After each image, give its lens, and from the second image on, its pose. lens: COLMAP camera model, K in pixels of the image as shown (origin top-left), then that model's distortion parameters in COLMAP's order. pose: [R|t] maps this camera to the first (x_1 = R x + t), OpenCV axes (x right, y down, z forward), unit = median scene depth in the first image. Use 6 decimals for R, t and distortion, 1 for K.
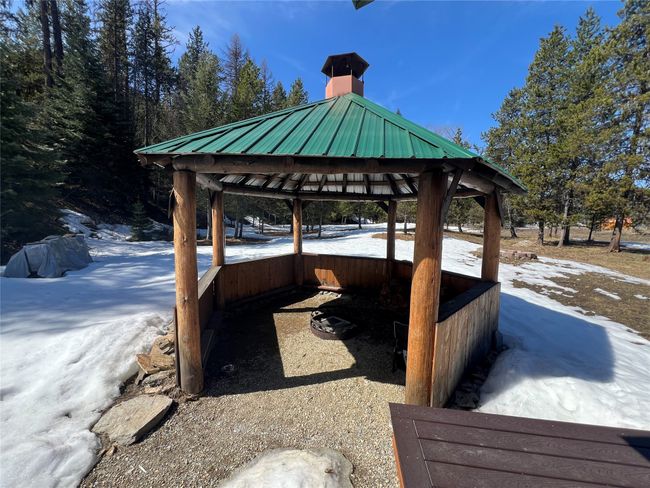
lens RADIAL K [[258.7, 0, 318.9], [0, 258.7, 234.4], [0, 0, 1]] dist [-0.000315, -0.000138]
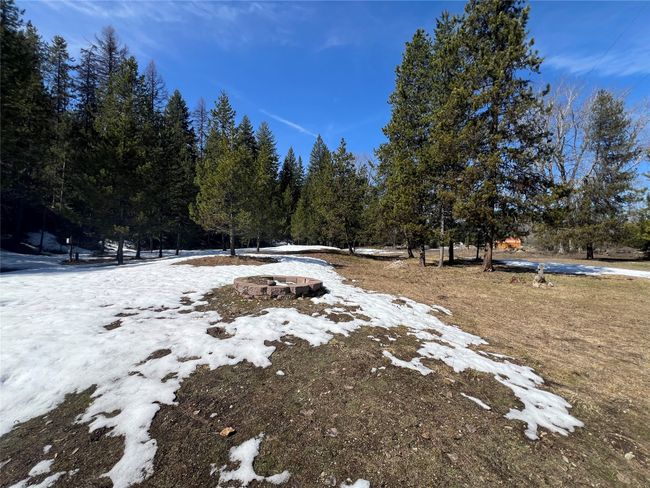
lens RADIAL K [[259.4, 0, 322.7], [0, 259.4, 234.8], [0, 0, 1]] dist [-0.000257, -0.000035]
pose [[0.974956, -0.012295, 0.222059, 0.332353], [0.035282, 0.994377, -0.099847, 0.011367], [-0.219583, 0.105181, 0.969907, 0.223439]]
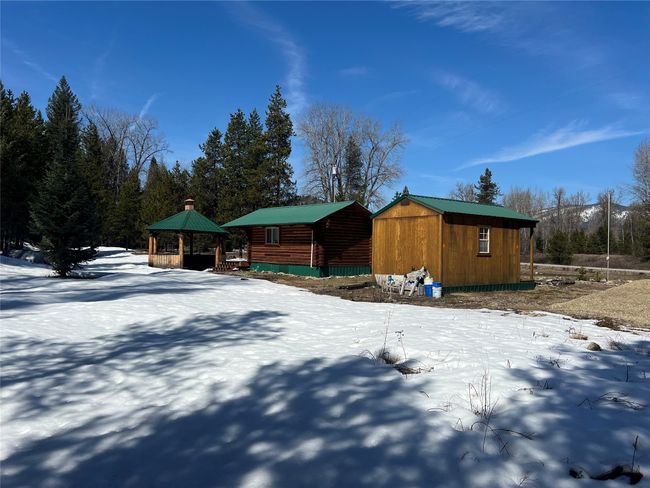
lens RADIAL K [[497.9, 0, 316.4], [0, 497.9, 246.3], [0, 0, 1]] dist [0.027489, -0.003589]
pose [[0.662769, -0.011271, 0.748739, -0.762471], [0.058270, 0.997631, -0.036561, 0.074326], [-0.746554, 0.067861, 0.661855, -0.950922]]
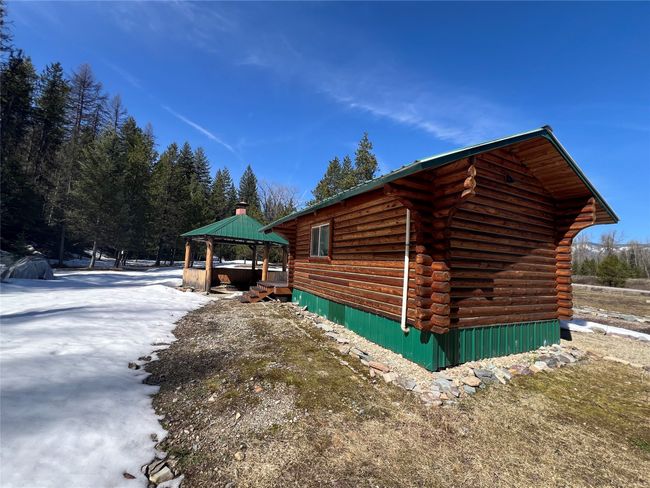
lens RADIAL K [[262.4, 0, 325.0], [0, 262.4, 244.0], [0, 0, 1]] dist [-0.000867, -0.000029]
pose [[0.828829, 0.055171, 0.556775, -0.149495], [0.015032, 0.992571, -0.120733, 0.044043], [-0.559300, 0.108436, 0.821843, -0.385647]]
